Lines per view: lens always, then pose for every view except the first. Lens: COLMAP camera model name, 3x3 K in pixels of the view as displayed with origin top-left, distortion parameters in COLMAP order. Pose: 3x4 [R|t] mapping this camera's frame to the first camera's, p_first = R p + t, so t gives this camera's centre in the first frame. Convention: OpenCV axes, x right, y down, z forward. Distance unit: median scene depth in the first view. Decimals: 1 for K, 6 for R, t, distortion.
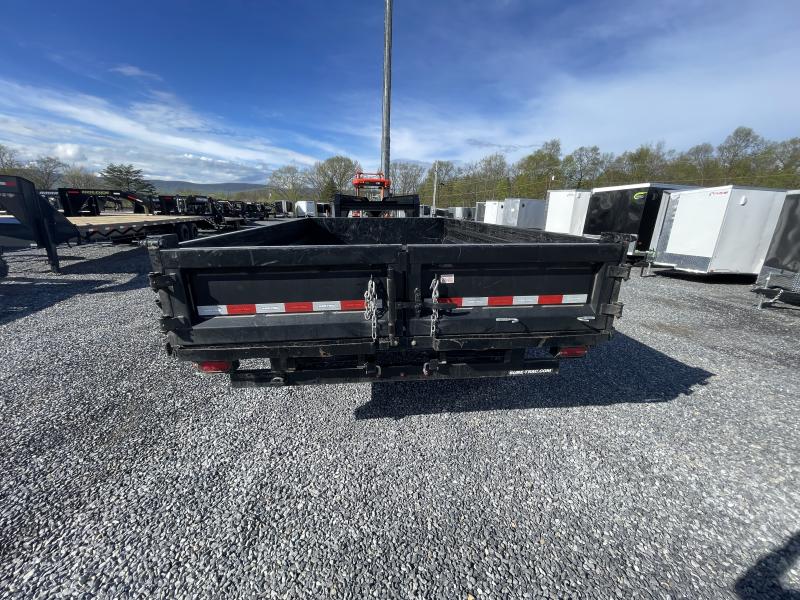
lens RADIAL K [[319.7, 0, 400.0], [0, 319.7, 300.0], [0, 0, 1]] dist [-0.003773, 0.000754]
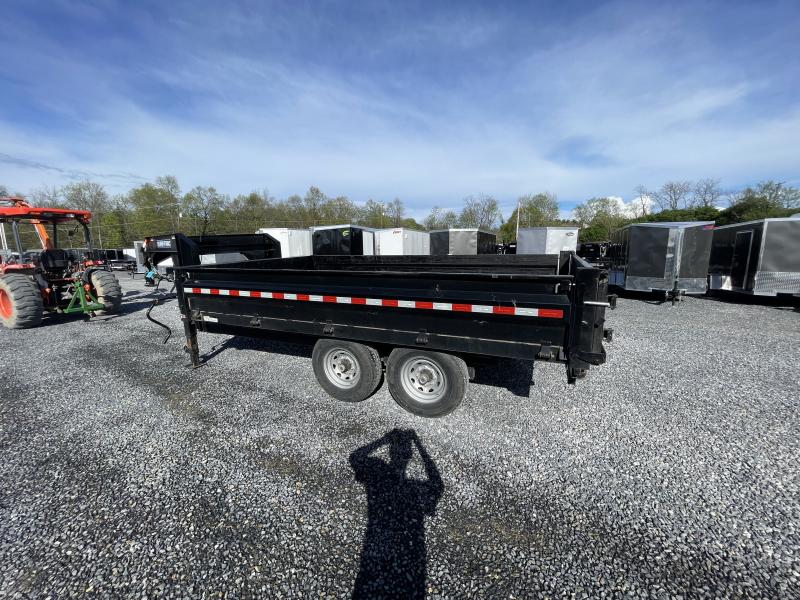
lens RADIAL K [[319.7, 0, 400.0], [0, 319.7, 300.0], [0, 0, 1]] dist [-0.003773, 0.000754]
pose [[0.487524, -0.180988, 0.854145, -0.096907], [0.272728, 0.960896, 0.047941, -0.015166], [-0.829421, 0.209577, 0.517820, 0.044060]]
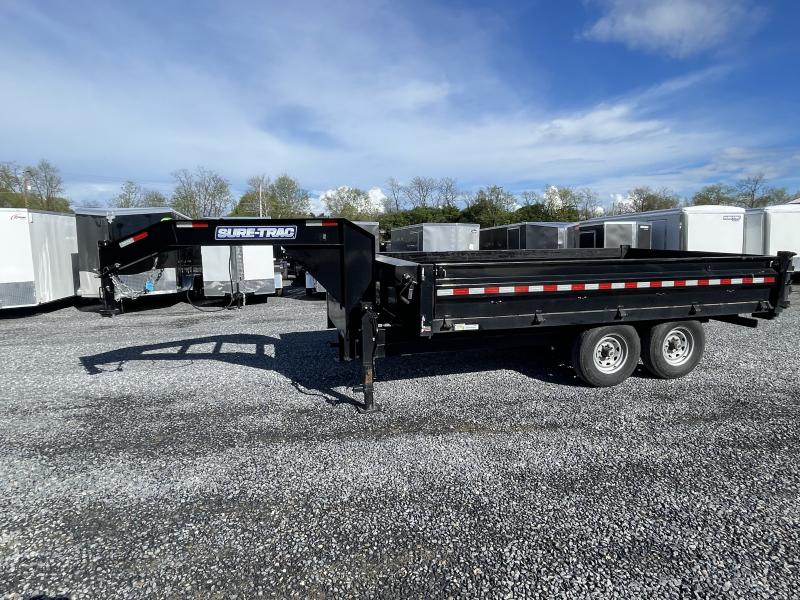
lens RADIAL K [[470.4, 0, 394.8], [0, 470.4, 301.5], [0, 0, 1]] dist [-0.002896, -0.002317]
pose [[-0.157098, -0.149802, 0.976155, -0.152166], [0.283906, 0.939855, 0.189922, -0.053968], [-0.945895, 0.306972, -0.105120, 0.172643]]
